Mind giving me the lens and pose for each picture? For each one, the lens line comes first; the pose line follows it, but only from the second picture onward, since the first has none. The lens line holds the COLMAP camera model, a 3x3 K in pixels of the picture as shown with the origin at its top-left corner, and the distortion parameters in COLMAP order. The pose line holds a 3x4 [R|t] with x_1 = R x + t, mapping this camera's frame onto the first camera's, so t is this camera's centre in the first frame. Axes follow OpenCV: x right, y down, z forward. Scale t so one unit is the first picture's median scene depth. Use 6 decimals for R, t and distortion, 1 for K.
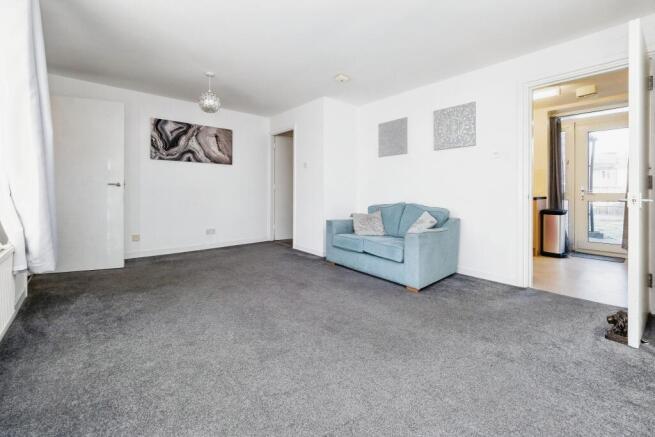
lens RADIAL K [[276.3, 0, 328.3], [0, 276.3, 189.2], [0, 0, 1]] dist [-0.002029, -0.000336]
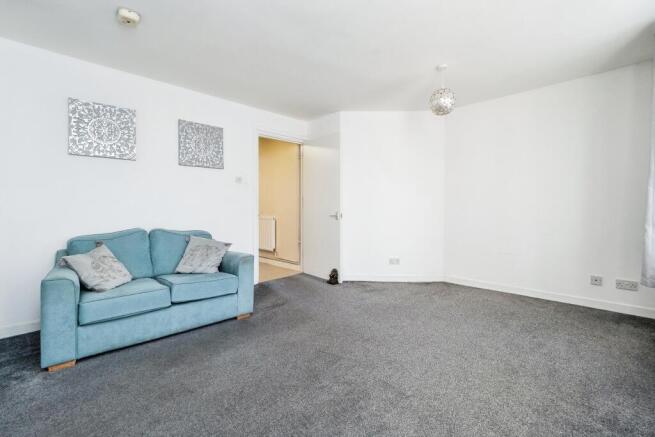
lens RADIAL K [[280.9, 0, 326.6], [0, 280.9, 208.1], [0, 0, 1]] dist [-0.003469, -0.000383]
pose [[-0.056027, 0.004946, 0.998417, -0.540541], [0.008839, 0.999951, -0.004458, 0.001384], [-0.998390, 0.008575, -0.056068, 0.620856]]
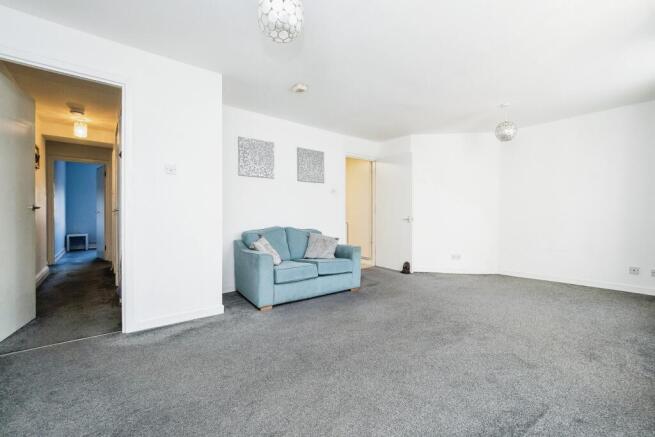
lens RADIAL K [[277.1, 0, 327.5], [0, 277.1, 218.5], [0, 0, 1]] dist [0.000045, -0.000323]
pose [[0.040469, -0.004183, 0.999172, -0.825870], [0.006642, 0.999970, 0.003917, 0.015394], [-0.999159, 0.006478, 0.040496, 0.869674]]
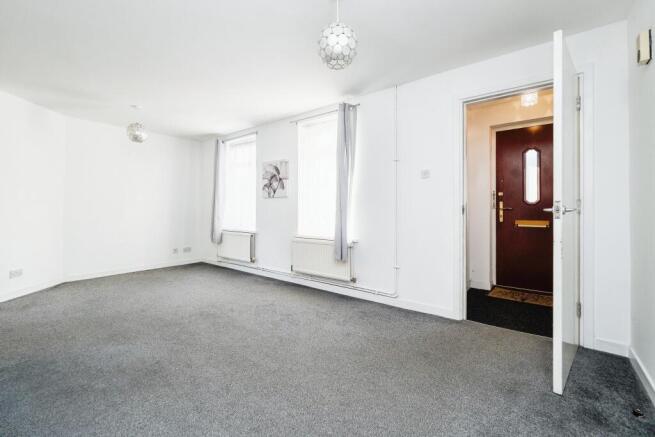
lens RADIAL K [[286.8, 0, 325.5], [0, 286.8, 208.8], [0, 0, 1]] dist [-0.001209, -0.000356]
pose [[-0.986872, 0.001292, -0.161500, -0.307725], [0.000625, 0.999991, 0.004186, -0.011782], [0.161503, 0.004030, -0.986864, 1.442378]]
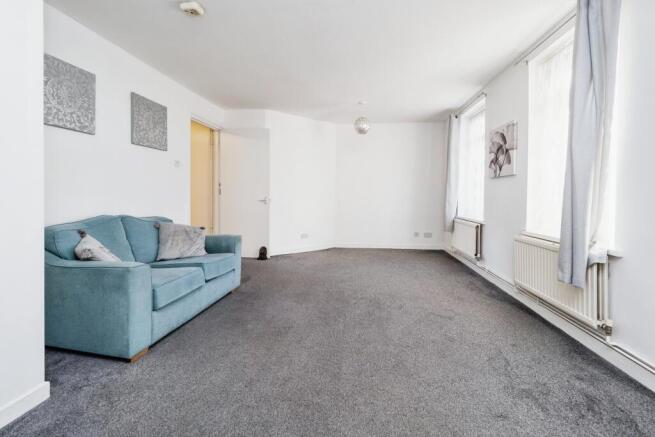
lens RADIAL K [[284.8, 0, 330.9], [0, 284.8, 199.8], [0, 0, 1]] dist [-0.001667, -0.000383]
pose [[-0.671614, -0.013032, 0.740787, -0.600677], [0.000684, 0.999834, 0.018209, 0.000412], [-0.740901, 0.012736, -0.671493, 1.180184]]
